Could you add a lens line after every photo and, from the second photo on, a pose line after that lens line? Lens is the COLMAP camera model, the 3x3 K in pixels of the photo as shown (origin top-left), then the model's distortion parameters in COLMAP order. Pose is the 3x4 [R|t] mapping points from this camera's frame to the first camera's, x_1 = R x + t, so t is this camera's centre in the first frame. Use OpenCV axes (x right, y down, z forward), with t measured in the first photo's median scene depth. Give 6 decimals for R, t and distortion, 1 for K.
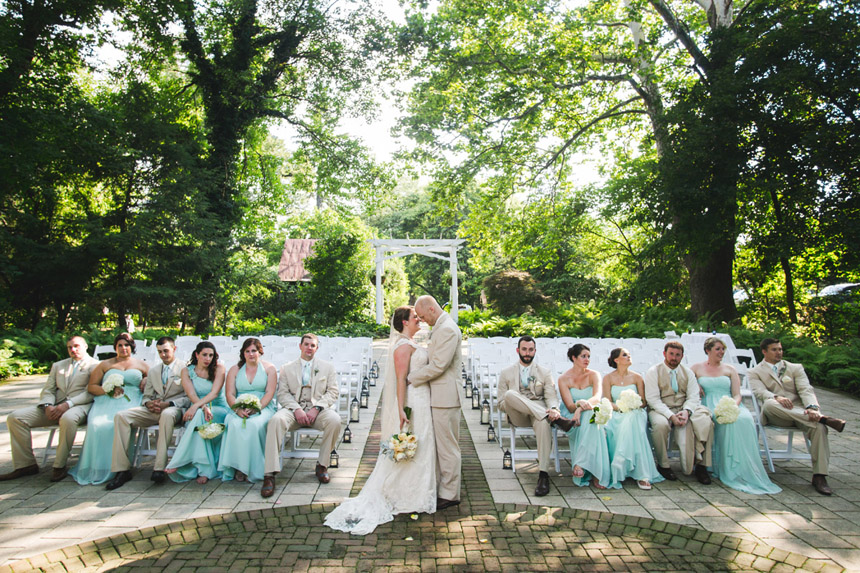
lens RADIAL K [[578.1, 0, 430.0], [0, 578.1, 286.5], [0, 0, 1]] dist [0.000025, -0.000013]
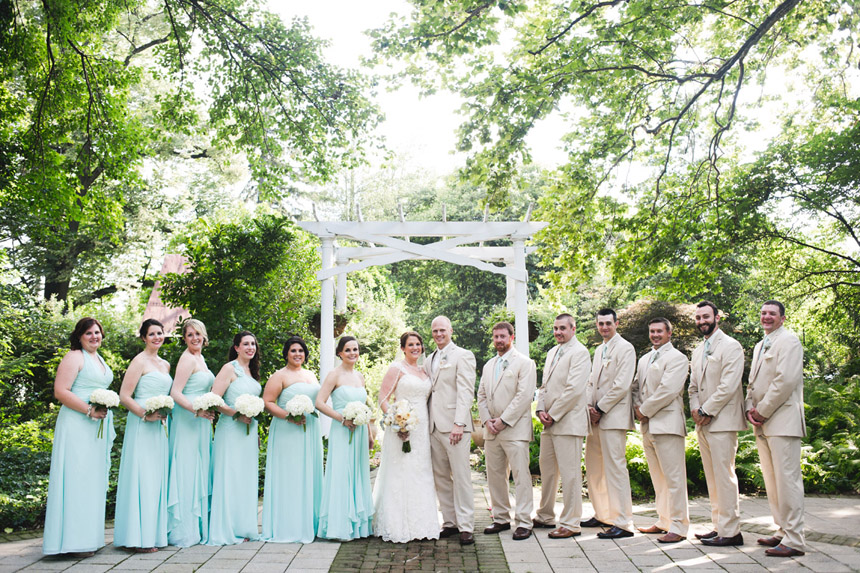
lens RADIAL K [[857.7, 0, 430.0], [0, 857.7, 286.5], [0, 0, 1]] dist [-0.059132, 0.022572]
pose [[0.999634, -0.004085, -0.026740, -0.003402], [0.001625, 0.995815, -0.091374, 0.012769], [0.027002, 0.091297, 0.995458, 0.298601]]
